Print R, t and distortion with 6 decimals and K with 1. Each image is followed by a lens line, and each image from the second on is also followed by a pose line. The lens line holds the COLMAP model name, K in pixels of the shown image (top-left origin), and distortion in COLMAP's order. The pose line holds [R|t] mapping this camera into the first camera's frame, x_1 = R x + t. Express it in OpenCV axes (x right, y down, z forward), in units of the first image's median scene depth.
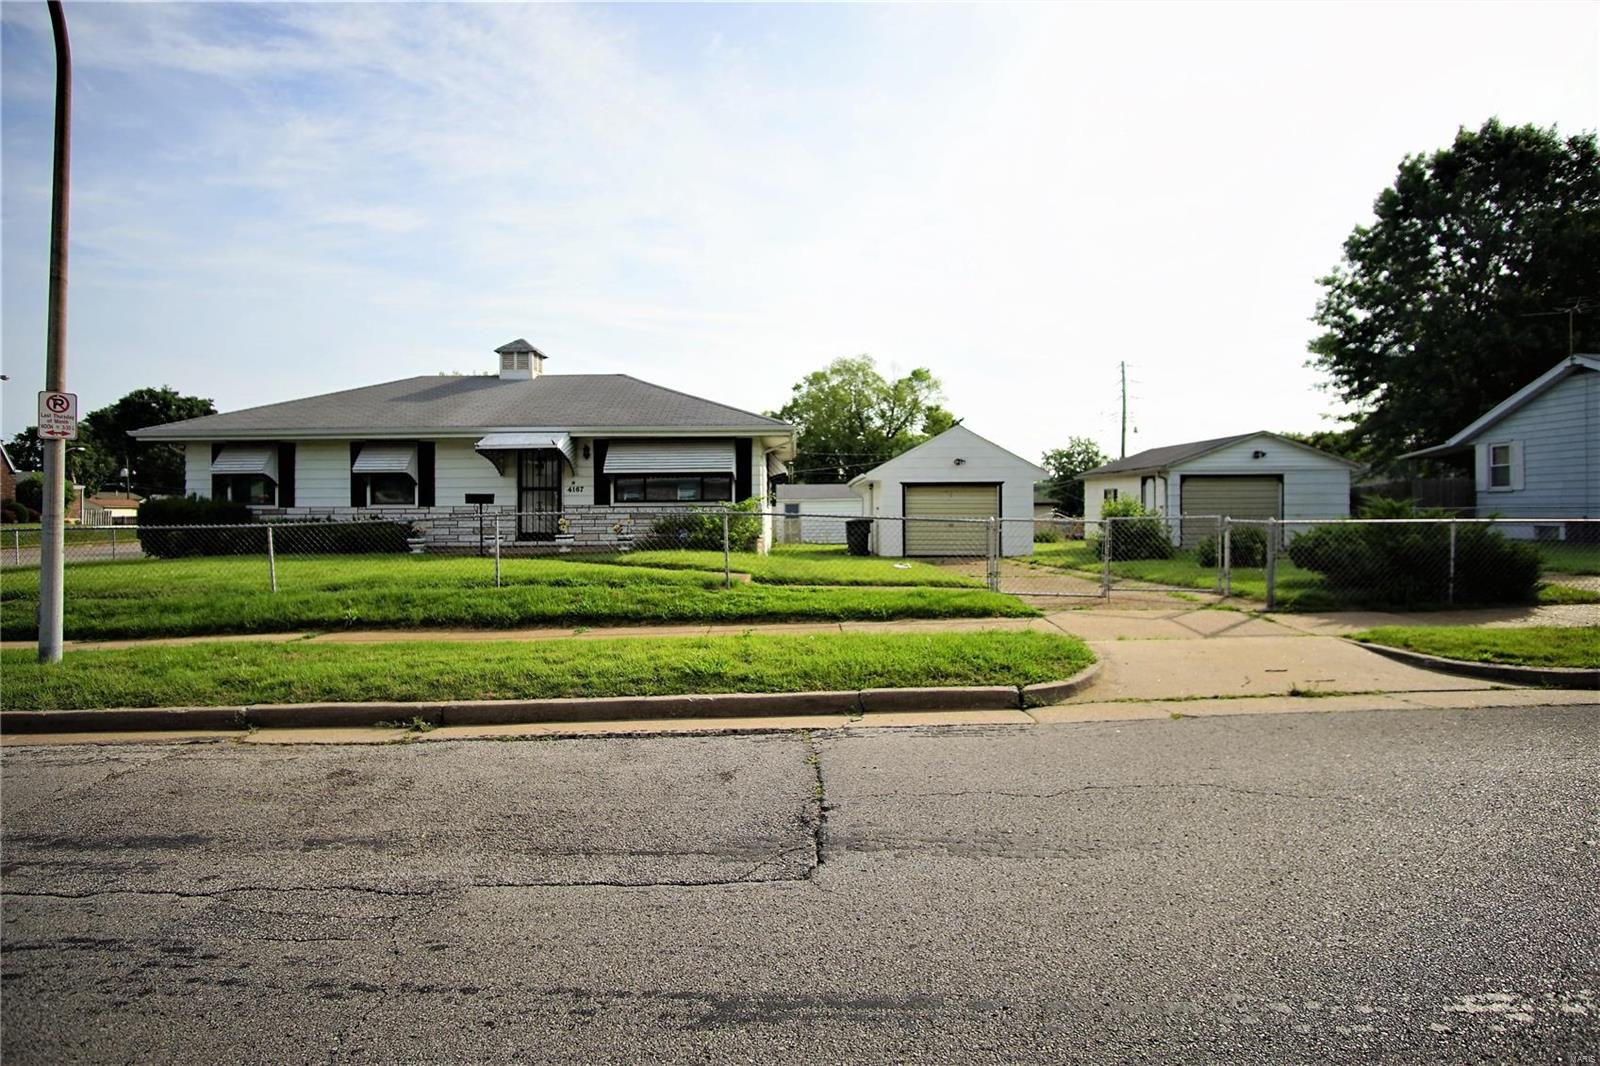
lens RADIAL K [[855.0, 0, 801.5], [0, 855.0, 524.4], [0, 0, 1]] dist [-0.020252, -0.000544]
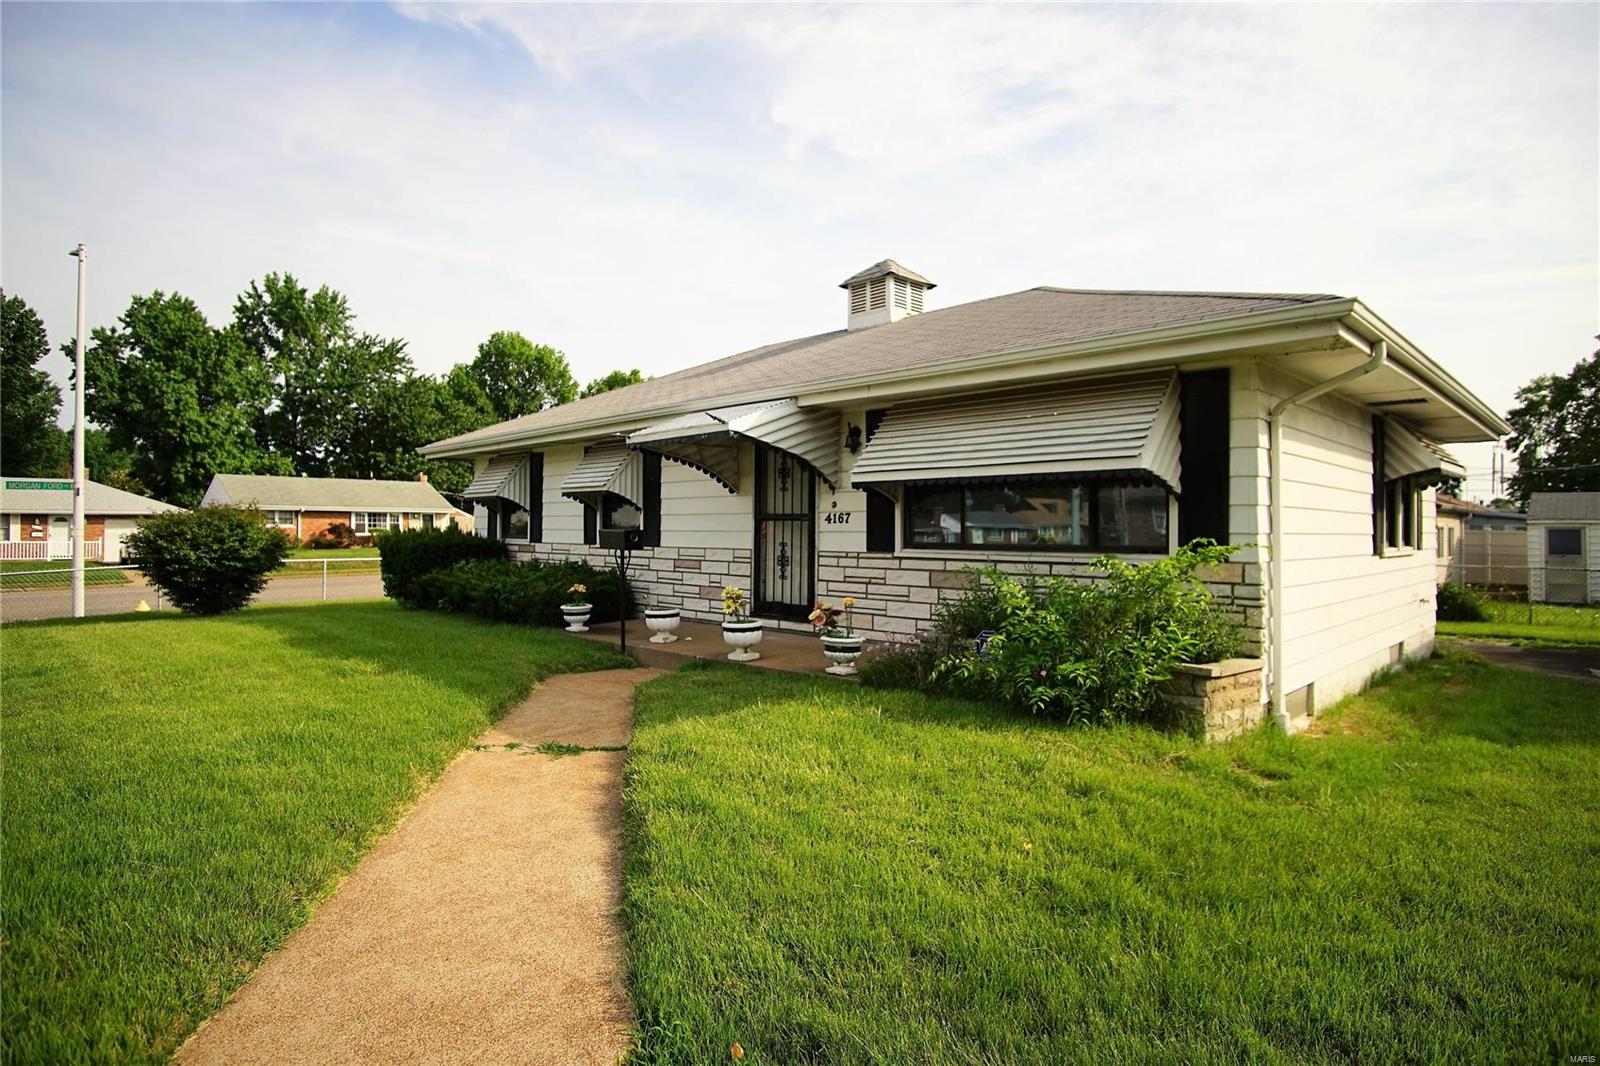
lens RADIAL K [[855.0, 0, 800.4], [0, 855.0, 529.4], [0, 0, 1]] dist [-0.020252, -0.000544]
pose [[0.718596, 0.010074, -0.695355, 0.053560], [-0.014812, 0.999890, -0.000821, -0.034150], [0.695270, 0.010889, 0.718666, 0.641364]]
